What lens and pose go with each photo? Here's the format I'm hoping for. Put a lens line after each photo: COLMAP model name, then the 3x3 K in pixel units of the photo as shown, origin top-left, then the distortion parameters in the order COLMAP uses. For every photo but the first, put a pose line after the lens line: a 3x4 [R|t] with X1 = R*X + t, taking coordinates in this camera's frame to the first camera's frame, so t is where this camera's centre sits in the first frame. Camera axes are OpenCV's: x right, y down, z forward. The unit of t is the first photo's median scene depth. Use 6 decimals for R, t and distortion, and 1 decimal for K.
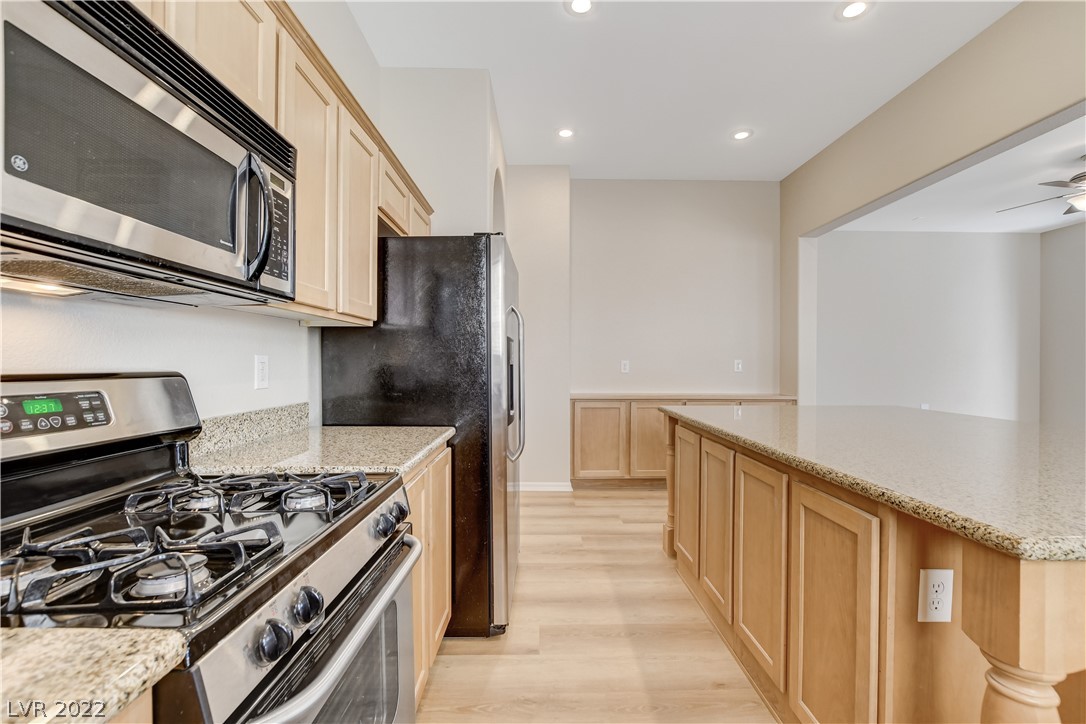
lens RADIAL K [[479.4, 0, 547.6], [0, 479.4, 366.4], [0, 0, 1]] dist [0.001698, 0.000183]
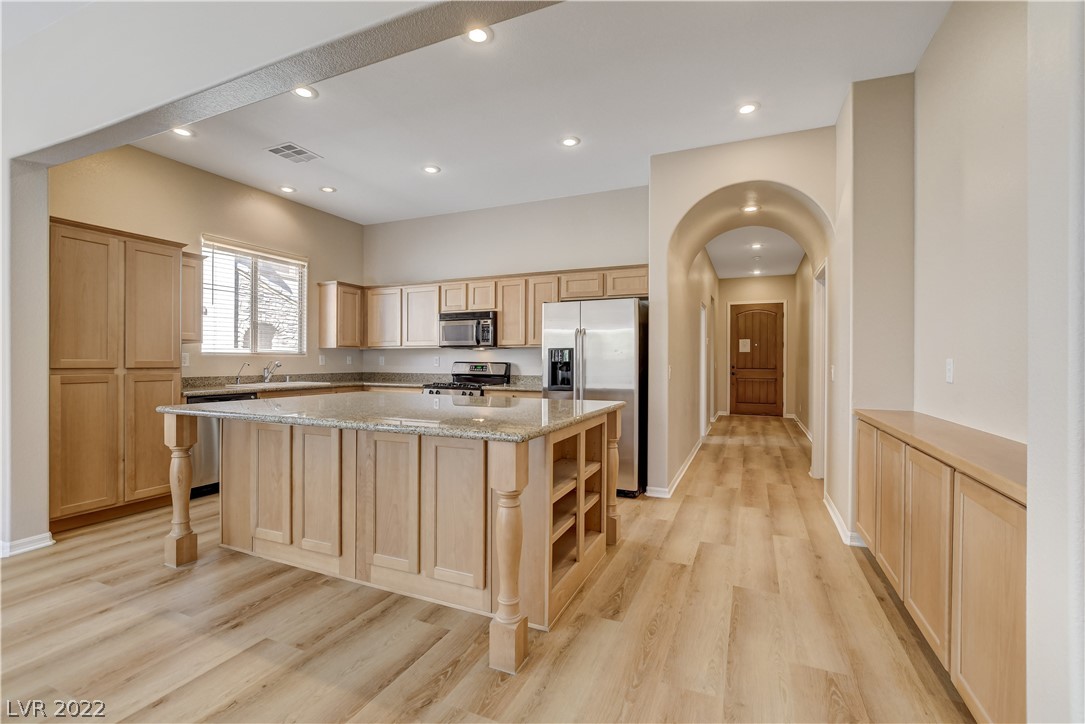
lens RADIAL K [[476.8, 0, 547.7], [0, 476.8, 358.2], [0, 0, 1]] dist [-0.021962, 0.003451]
pose [[-0.408919, -0.004330, -0.912560, 0.871236], [-0.009450, 0.999955, -0.000510, -0.008723], [0.912522, 0.008416, -0.408942, 0.876569]]
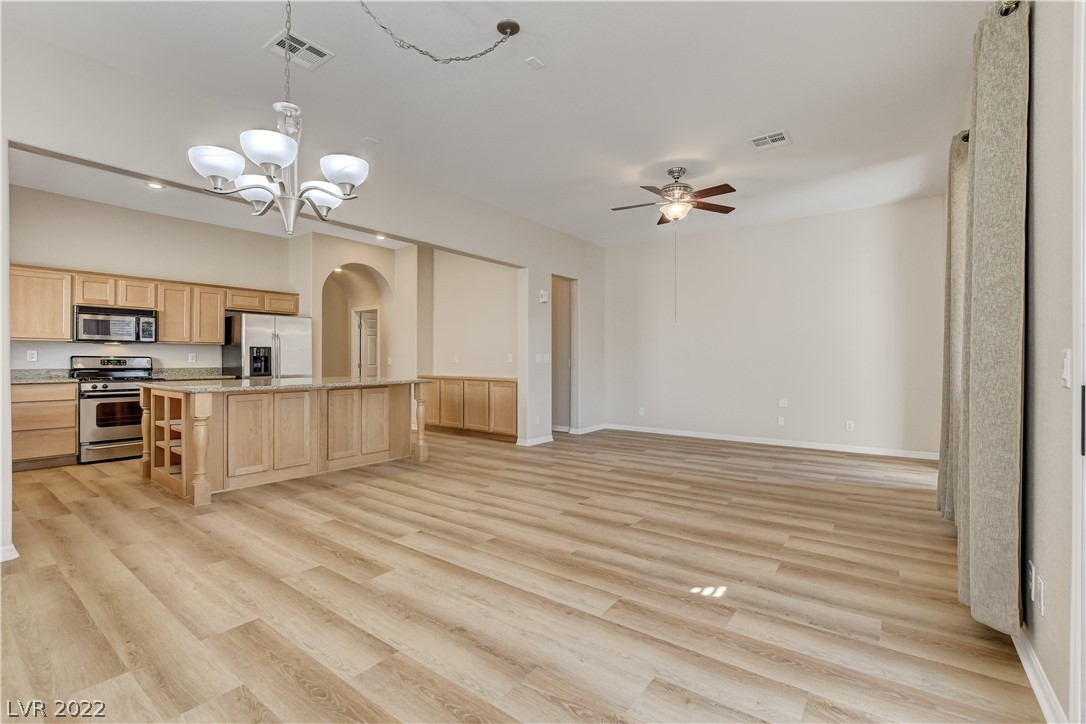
lens RADIAL K [[477.2, 0, 551.0], [0, 477.2, 359.0], [0, 0, 1]] dist [-0.021962, 0.003451]
pose [[0.797997, 0.005611, -0.602636, 1.507517], [-0.009882, 0.999944, -0.003775, 0.002963], [0.602581, 0.008967, 0.798008, -0.105636]]
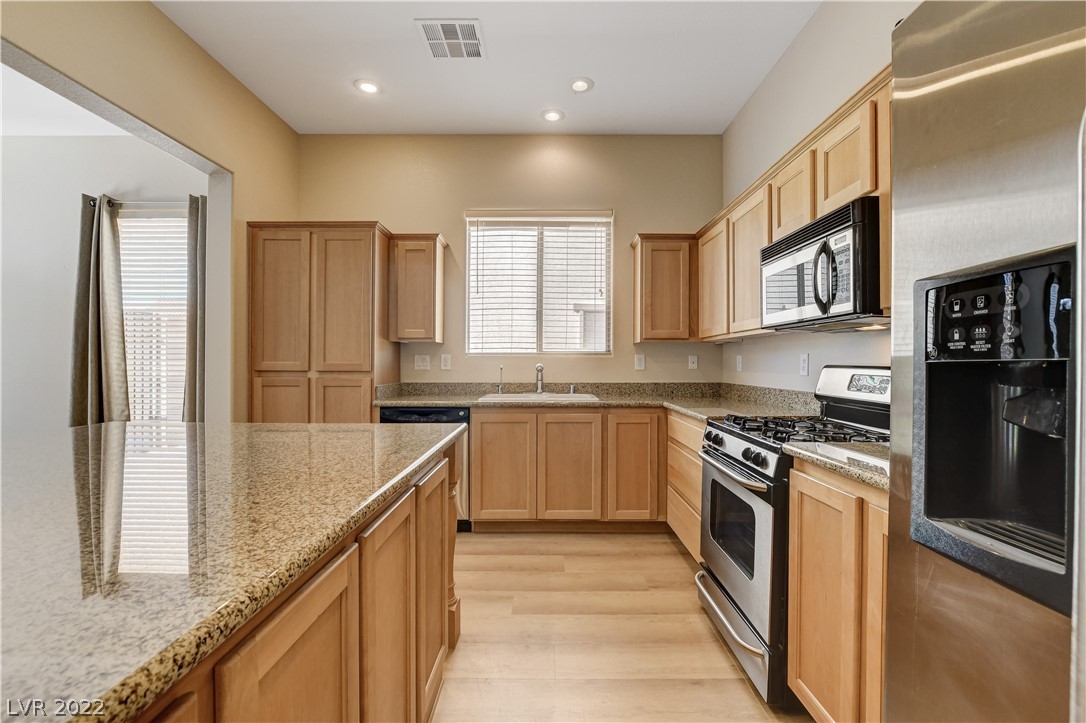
lens RADIAL K [[477.2, 0, 553.1], [0, 477.2, 359.9], [0, 0, 1]] dist [-0.021962, 0.003451]
pose [[-0.999994, 0.002567, 0.002513, 0.085566], [0.002576, 0.999990, 0.003683, -0.005421], [-0.002504, 0.003690, -0.999990, 0.632683]]
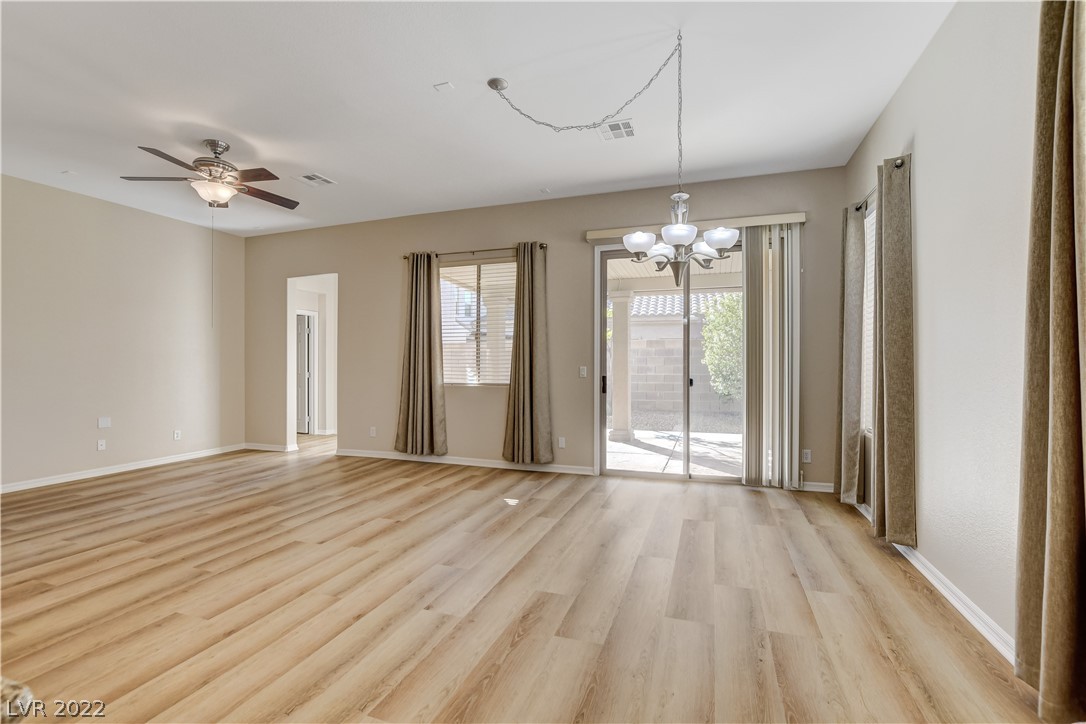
lens RADIAL K [[477.2, 0, 549.7], [0, 477.2, 357.3], [0, 0, 1]] dist [-0.021962, 0.003451]
pose [[0.337731, 0.016814, 0.941092, 0.467589], [0.005960, 0.999782, -0.020001, -0.006785], [-0.941224, 0.012364, 0.337557, 0.037392]]
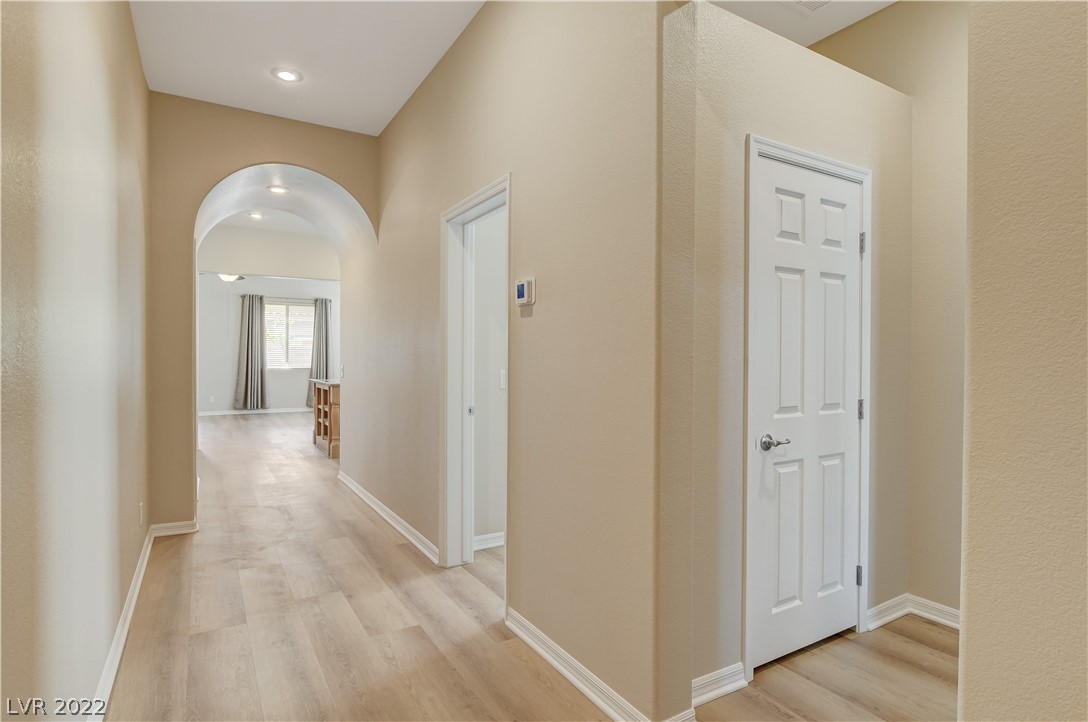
lens RADIAL K [[559.9, 0, 539.6], [0, 559.9, 363.2], [0, 0, 1]] dist [0.001287, 0.000250]
pose [[-0.504753, -0.012387, 0.863175, -1.450579], [0.004467, 0.999846, 0.016960, -0.031721], [-0.863253, 0.012416, -0.504620, 0.979023]]
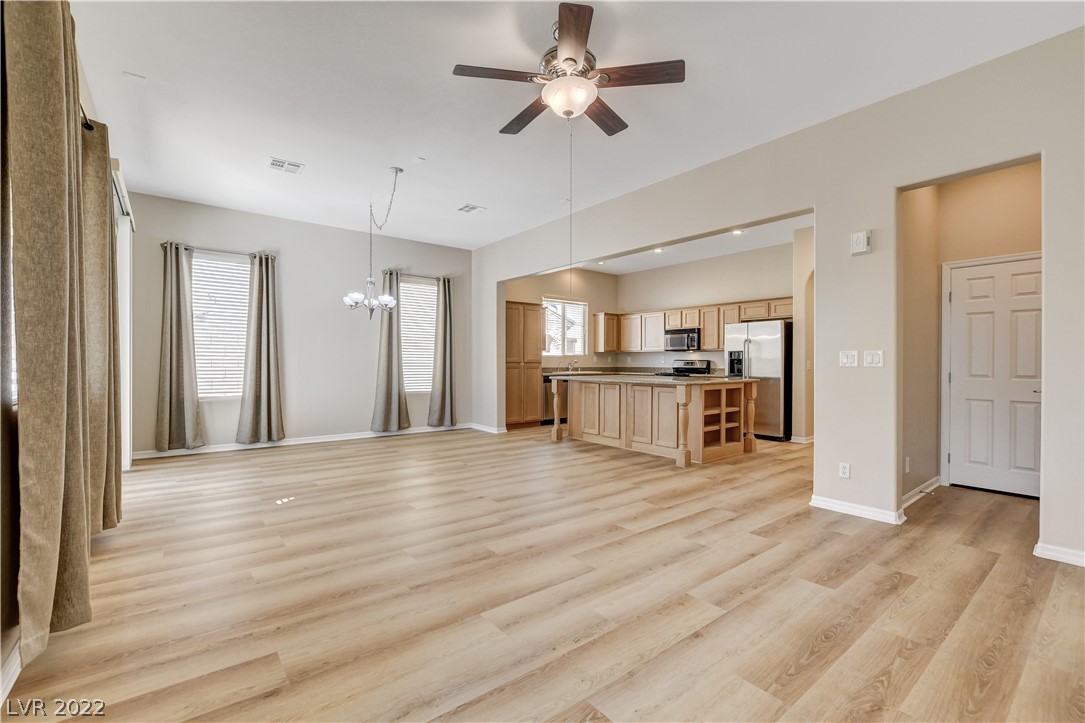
lens RADIAL K [[476.8, 0, 546.4], [0, 476.8, 363.7], [0, 0, 1]] dist [-0.021962, 0.003451]
pose [[-0.787255, 0.003299, -0.616618, 1.487446], [-0.004213, 0.999934, 0.010729, -0.000809], [0.616613, 0.011045, -0.787189, 1.386937]]
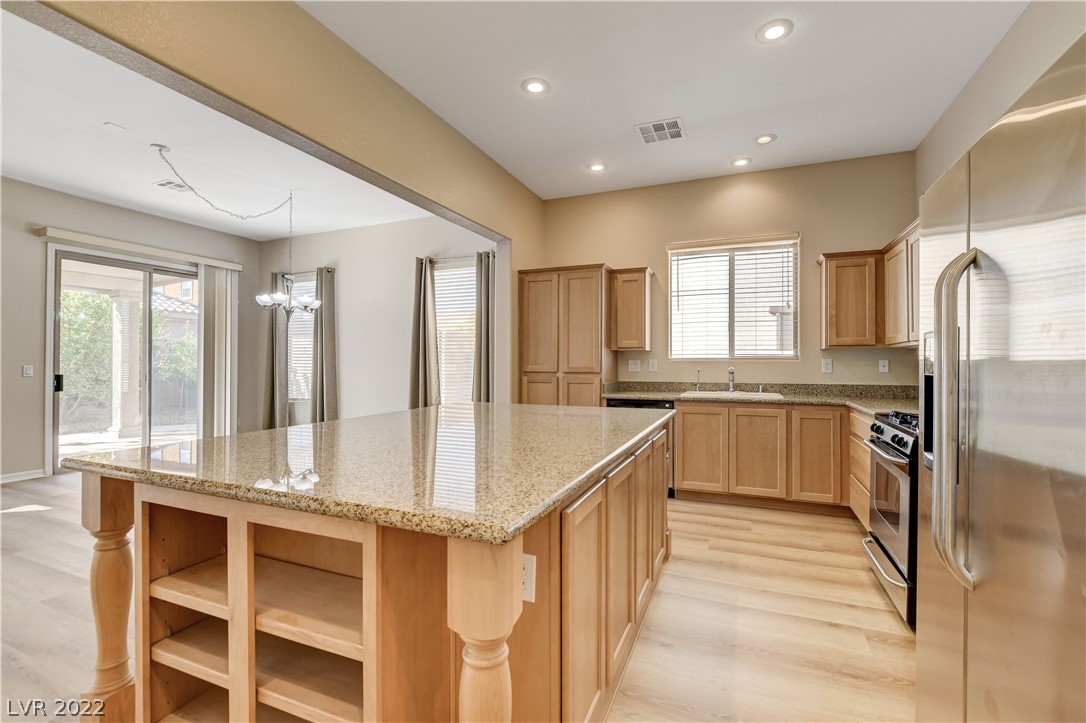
lens RADIAL K [[477.2, 0, 549.6], [0, 477.2, 357.6], [0, 0, 1]] dist [-0.021962, 0.003451]
pose [[-0.918459, 0.007584, 0.395444, 0.067334], [0.006631, 0.999971, -0.003776, -0.014531], [-0.395461, -0.000846, -0.918482, 0.864162]]
